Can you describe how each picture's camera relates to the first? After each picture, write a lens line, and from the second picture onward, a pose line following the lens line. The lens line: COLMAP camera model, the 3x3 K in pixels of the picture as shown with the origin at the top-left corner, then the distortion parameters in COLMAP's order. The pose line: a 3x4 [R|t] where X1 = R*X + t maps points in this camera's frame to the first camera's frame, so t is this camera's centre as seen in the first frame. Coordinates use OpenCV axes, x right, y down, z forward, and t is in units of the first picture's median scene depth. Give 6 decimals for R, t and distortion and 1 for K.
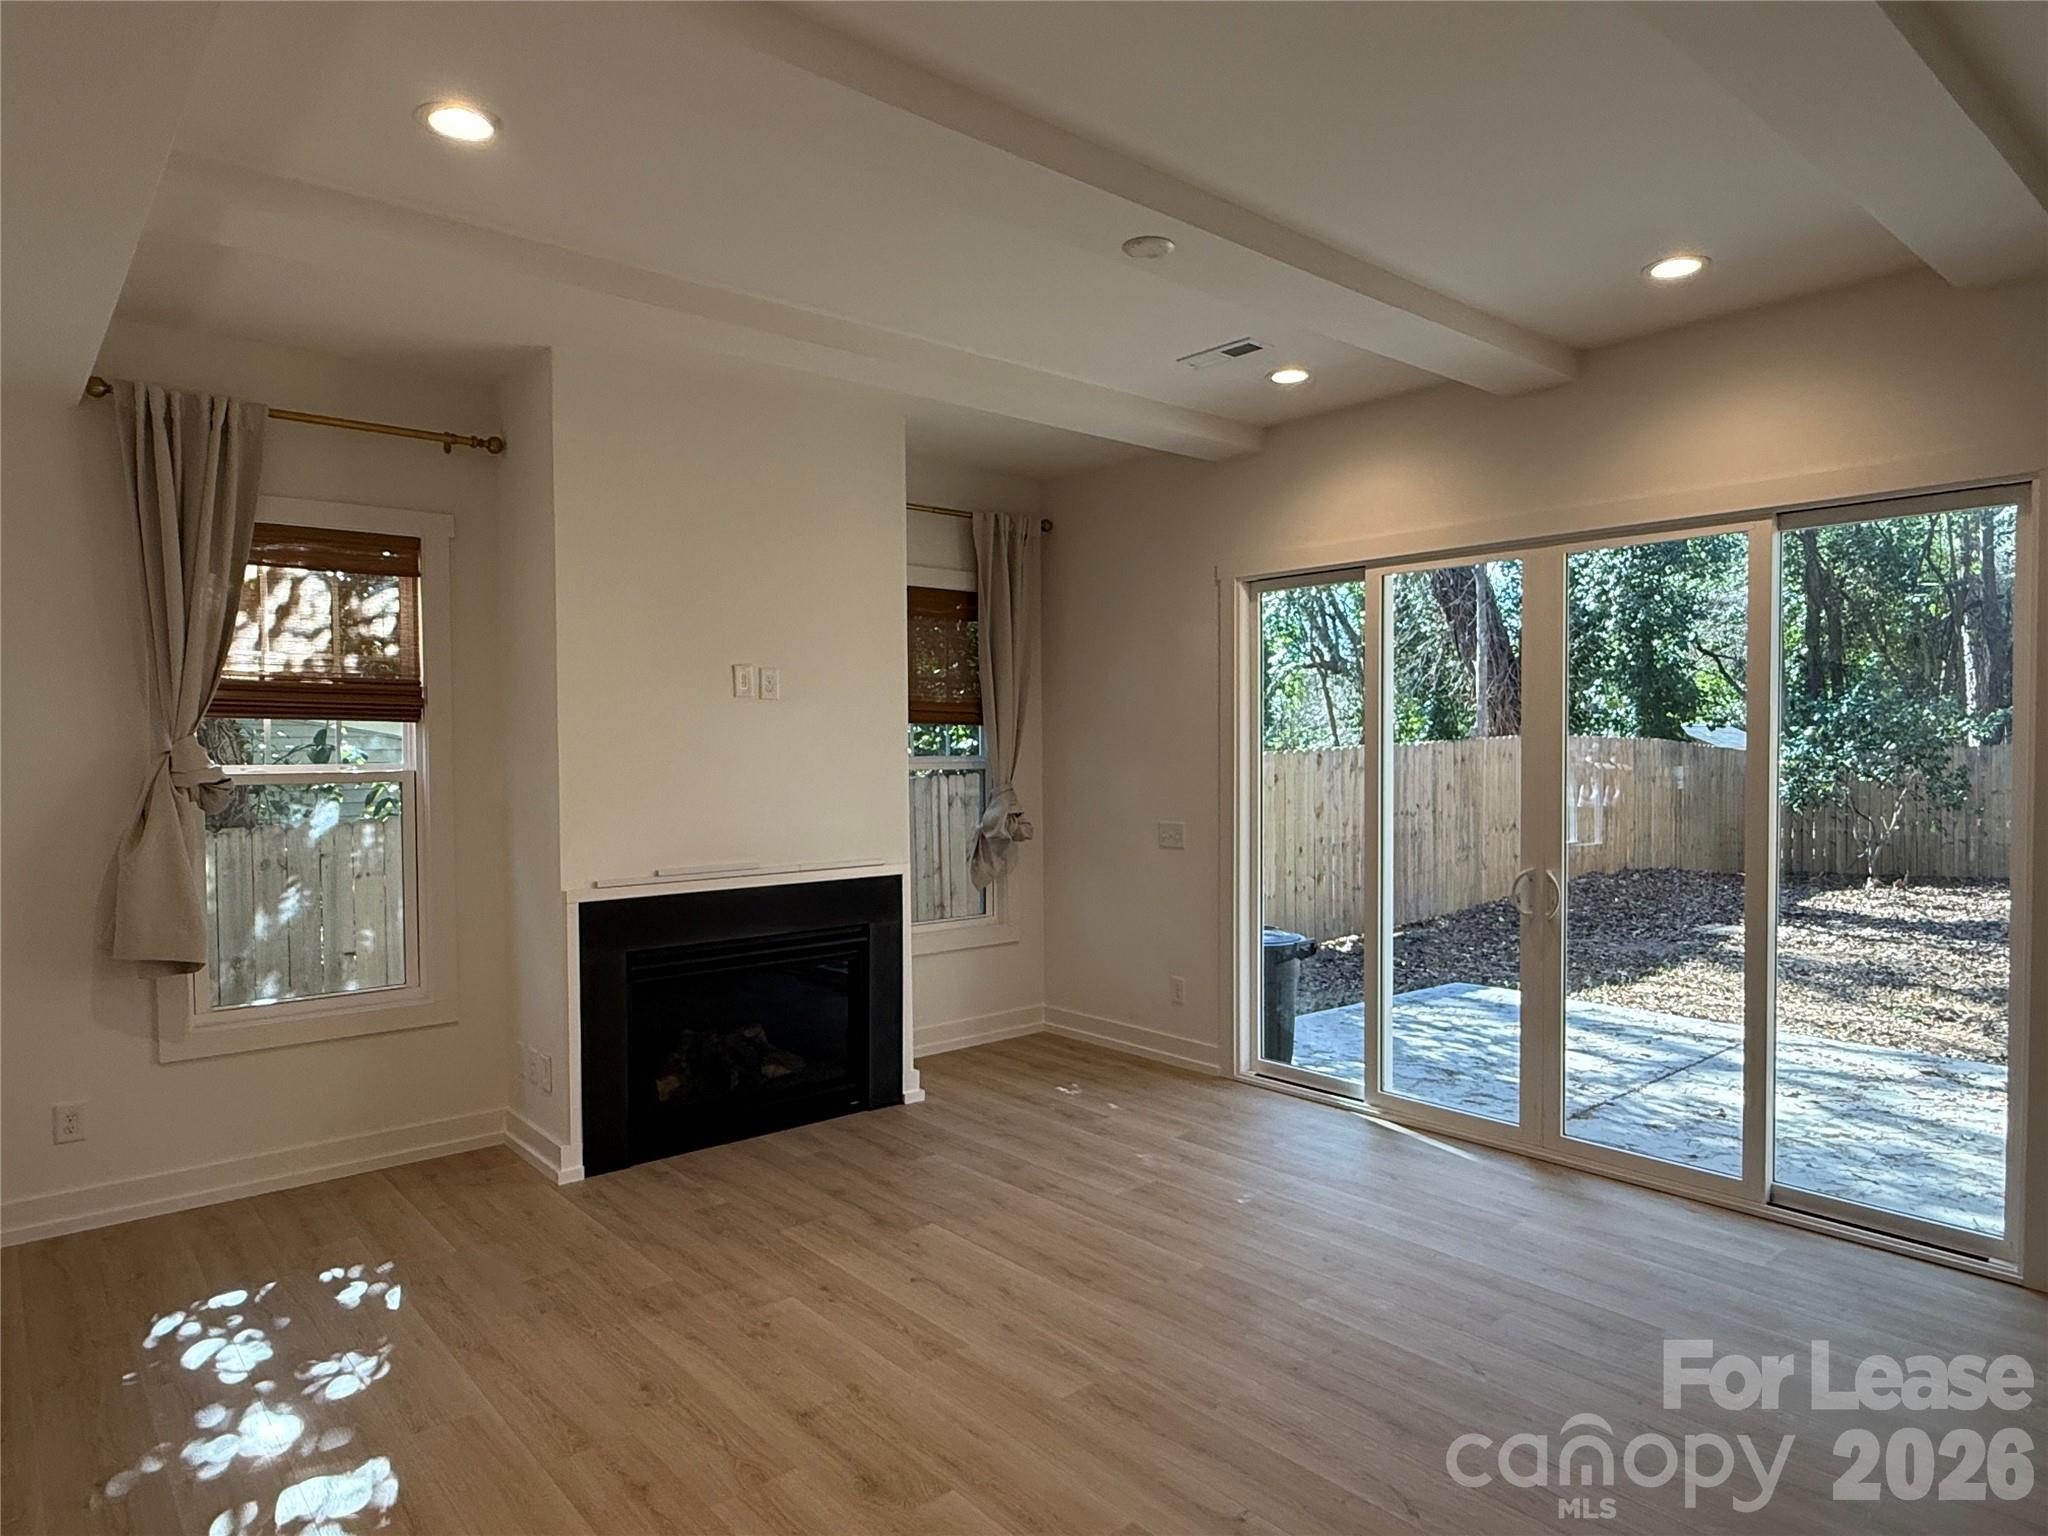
lens RADIAL K [[1237.2, 0, 1024.0], [0, 1237.2, 768.0], [0, 0, 1]] dist [0.003286, 0.001276]
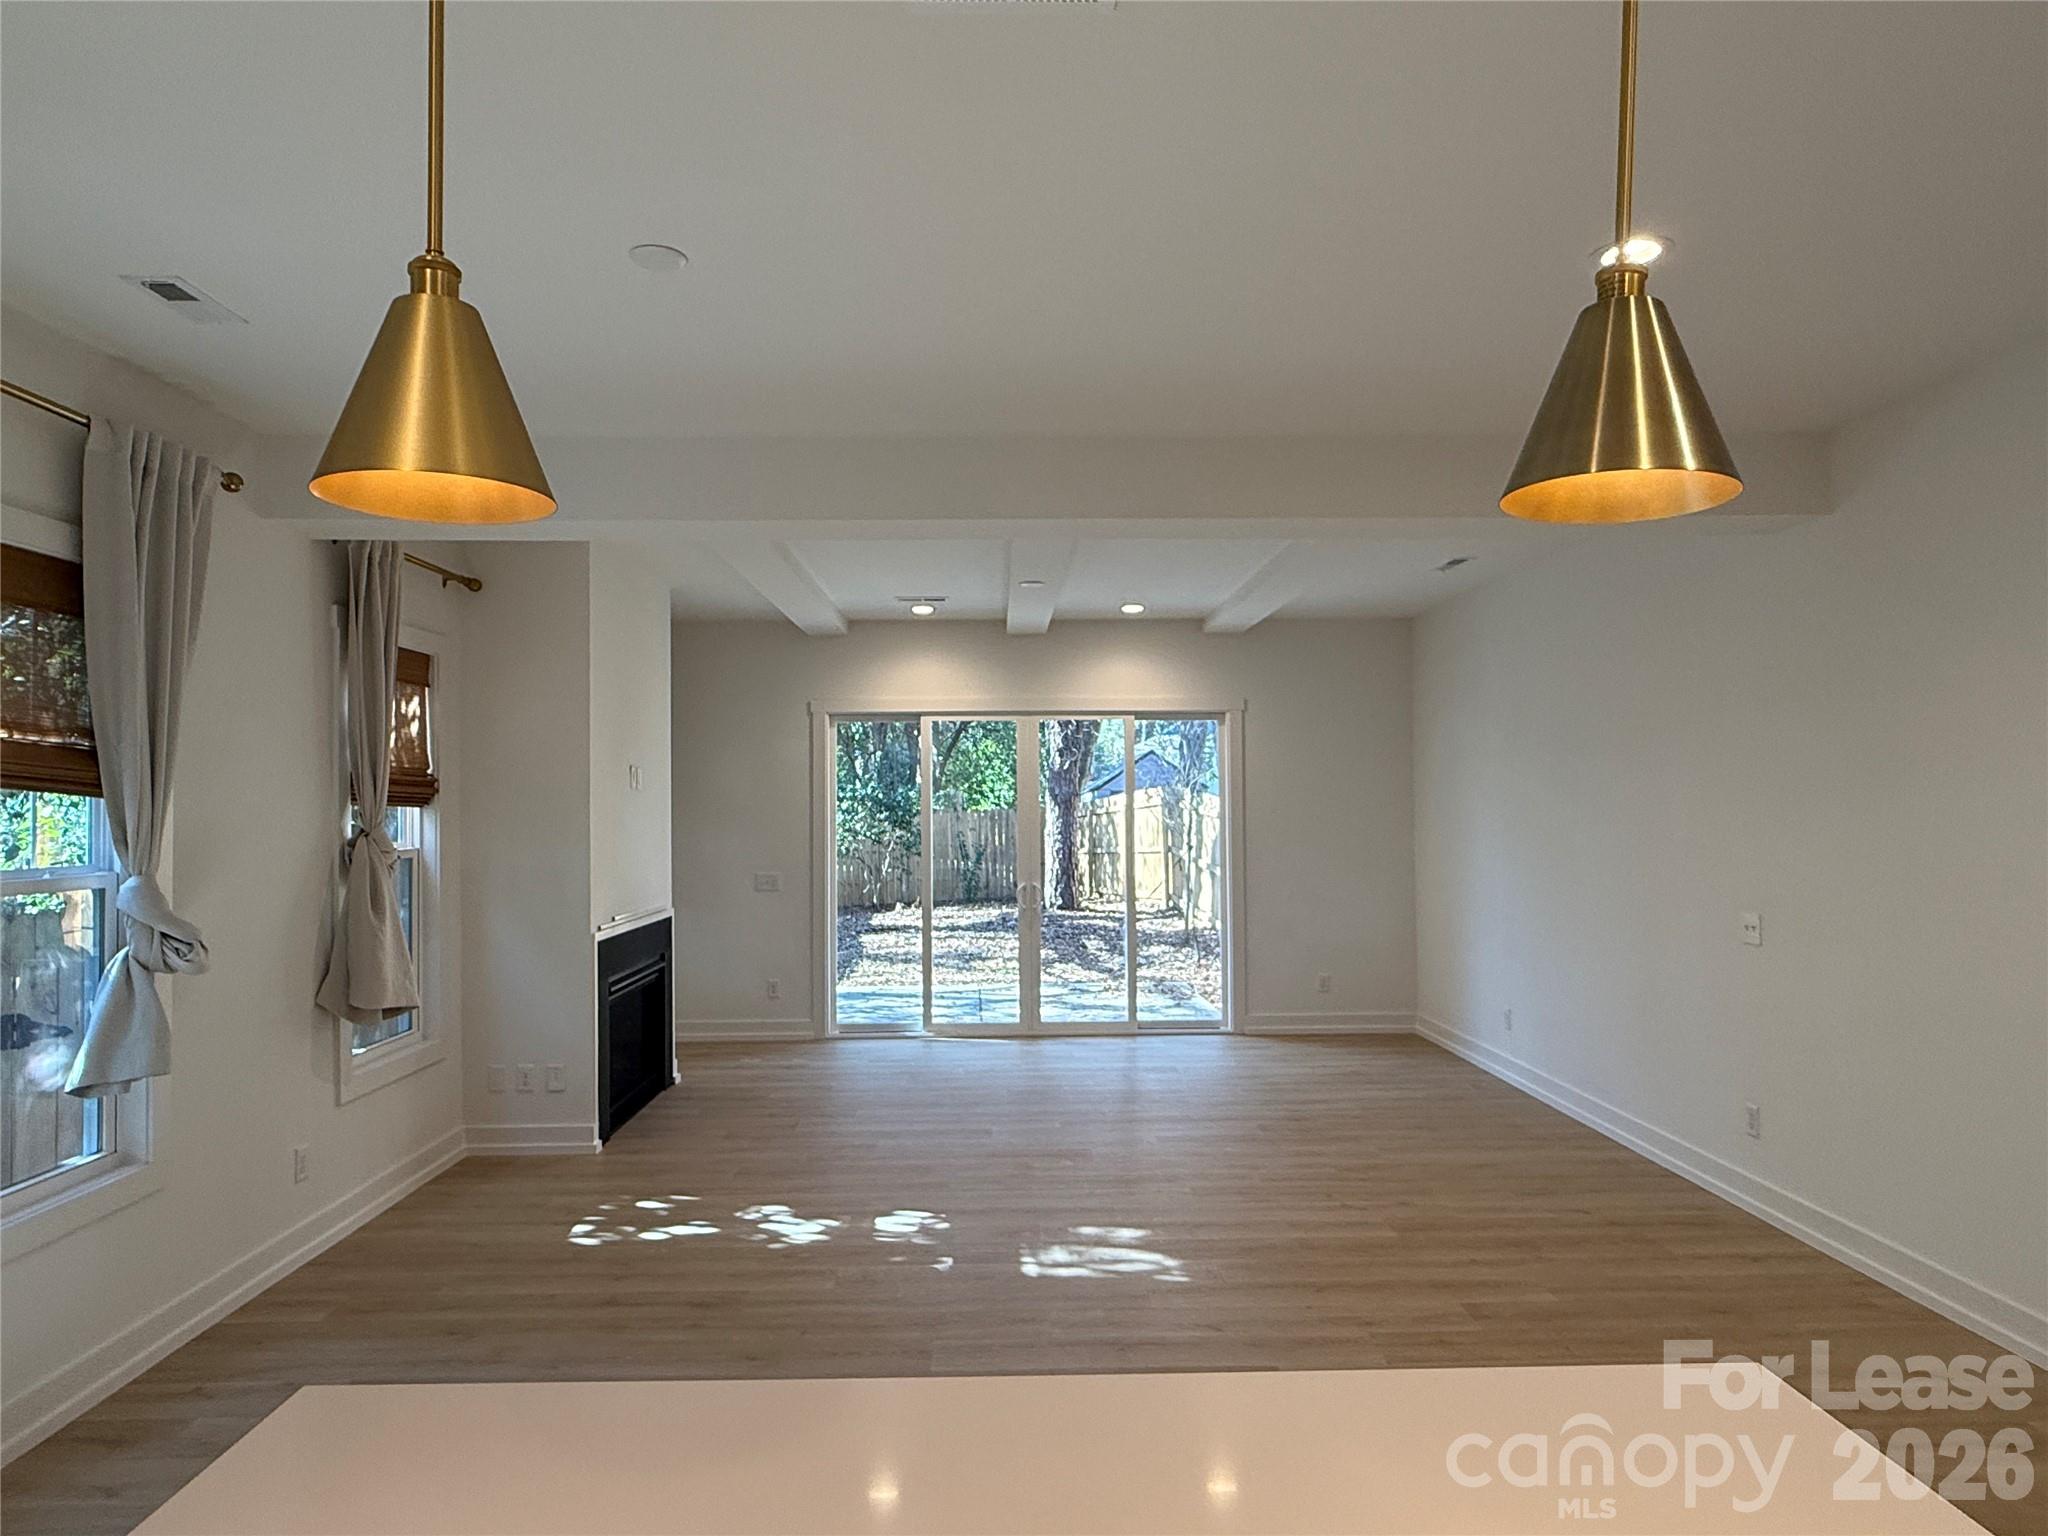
lens RADIAL K [[1247.6, 0, 1024.0], [0, 1247.6, 768.0], [0, 0, 1]] dist [-0.000349, -0.000320]
pose [[0.631646, 0.022976, 0.774916, -1.172486], [0.019101, 0.998796, -0.045183, -0.010547], [-0.775022, 0.043341, 0.630447, -0.233463]]
